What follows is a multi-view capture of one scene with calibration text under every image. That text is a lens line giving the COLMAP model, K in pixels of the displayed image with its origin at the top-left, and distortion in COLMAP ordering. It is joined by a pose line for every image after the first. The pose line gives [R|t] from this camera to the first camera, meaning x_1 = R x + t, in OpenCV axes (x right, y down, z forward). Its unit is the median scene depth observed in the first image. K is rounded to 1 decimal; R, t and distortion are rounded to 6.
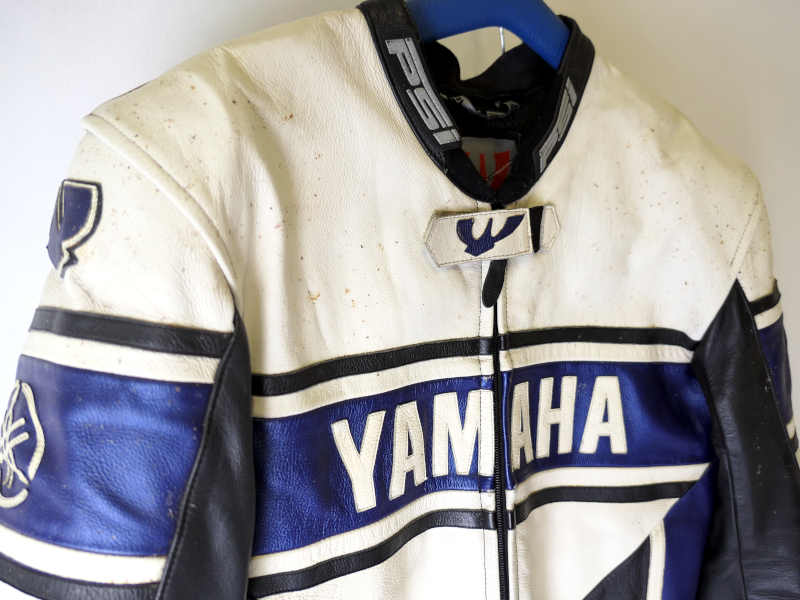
lens RADIAL K [[619.3, 0, 401.2], [0, 619.3, 298.7], [0, 0, 1]] dist [-0.057441, 0.028150]
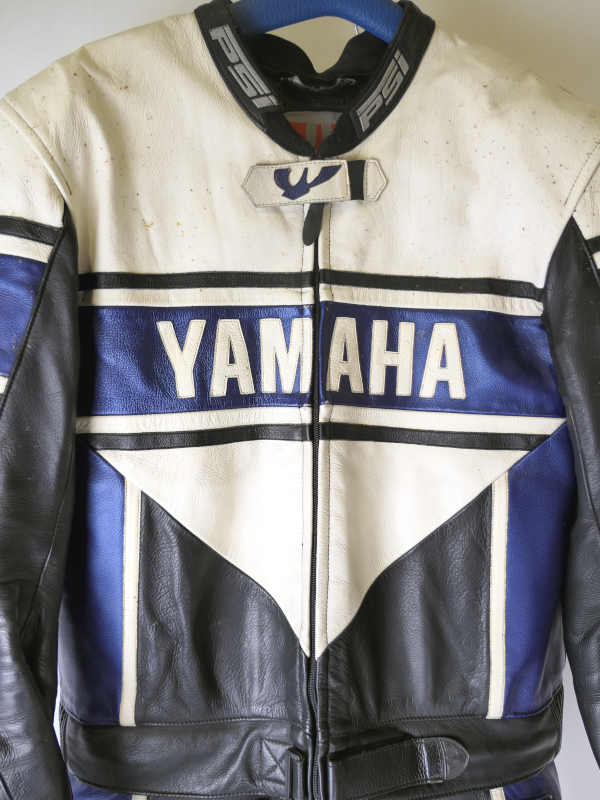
lens RADIAL K [[619.3, 0, 299.1], [0, 619.3, 403.5], [0, 0, 1]] dist [-0.057441, 0.028150]
pose [[0.928878, 0.023592, -0.369634, 0.565199], [-0.042797, 0.998121, -0.043844, 0.365063], [0.367905, 0.056545, 0.928142, -0.070897]]
